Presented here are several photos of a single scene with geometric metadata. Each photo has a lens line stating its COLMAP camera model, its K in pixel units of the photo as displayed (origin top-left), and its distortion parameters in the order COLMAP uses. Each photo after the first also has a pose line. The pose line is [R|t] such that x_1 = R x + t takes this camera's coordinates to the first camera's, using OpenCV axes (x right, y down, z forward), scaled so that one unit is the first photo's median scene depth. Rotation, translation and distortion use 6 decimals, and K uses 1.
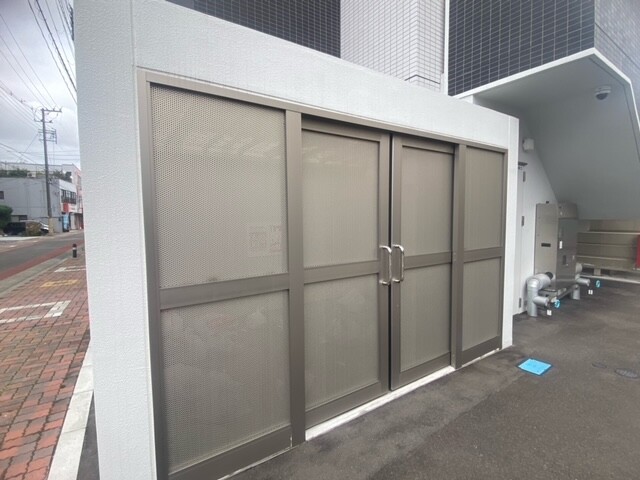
lens RADIAL K [[316.2, 0, 320.0], [0, 316.2, 240.0], [0, 0, 1]] dist [0.017442, -0.019524]
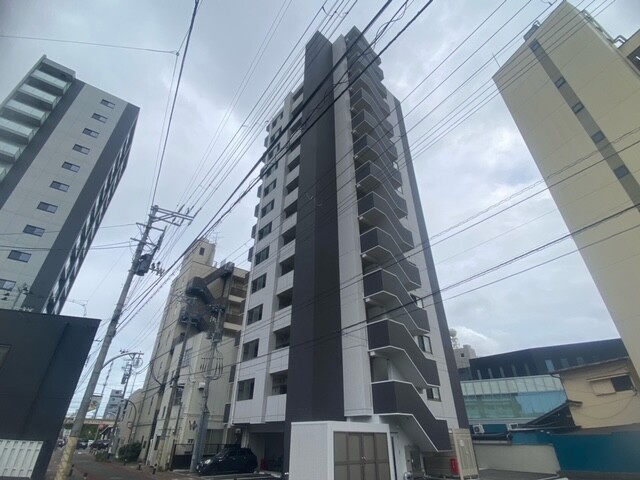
lens RADIAL K [[316.2, 0, 320.0], [0, 316.2, 240.0], [0, 0, 1]] dist [0.017442, -0.019524]
pose [[0.992132, 0.079104, 0.097037, -0.087025], [-0.006599, 0.807057, -0.590437, 0.014876], [-0.125020, 0.585151, 0.801229, -0.358477]]
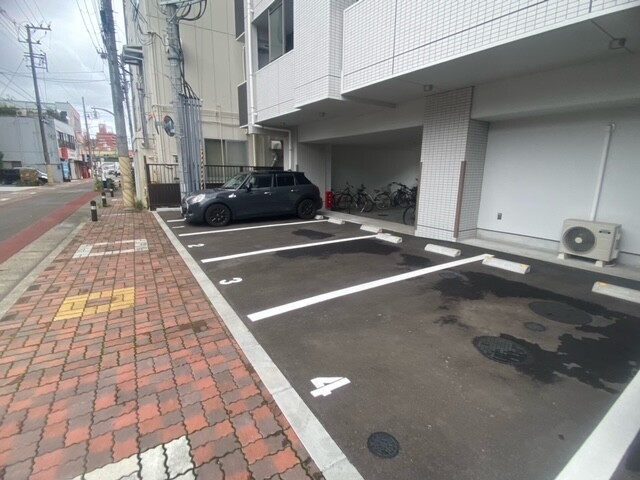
lens RADIAL K [[316.2, 0, 320.0], [0, 316.2, 240.0], [0, 0, 1]] dist [0.017442, -0.019524]
pose [[0.999811, 0.019464, -0.000098, -0.114471], [-0.019256, 0.989848, 0.140820, -0.003014], [0.002838, -0.140791, 0.990035, 0.128687]]
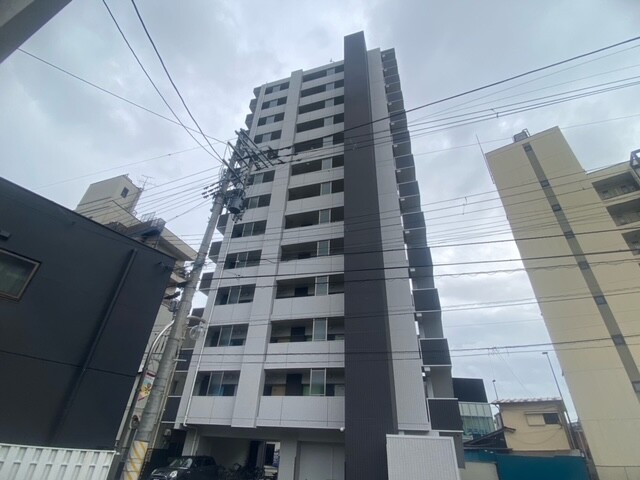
lens RADIAL K [[316.2, 0, 320.0], [0, 316.2, 240.0], [0, 0, 1]] dist [0.017442, -0.019524]
pose [[0.777226, 0.381920, 0.500056, -0.380779], [-0.005173, 0.798574, -0.601874, 0.005152], [-0.629200, 0.465206, 0.622649, -0.179745]]
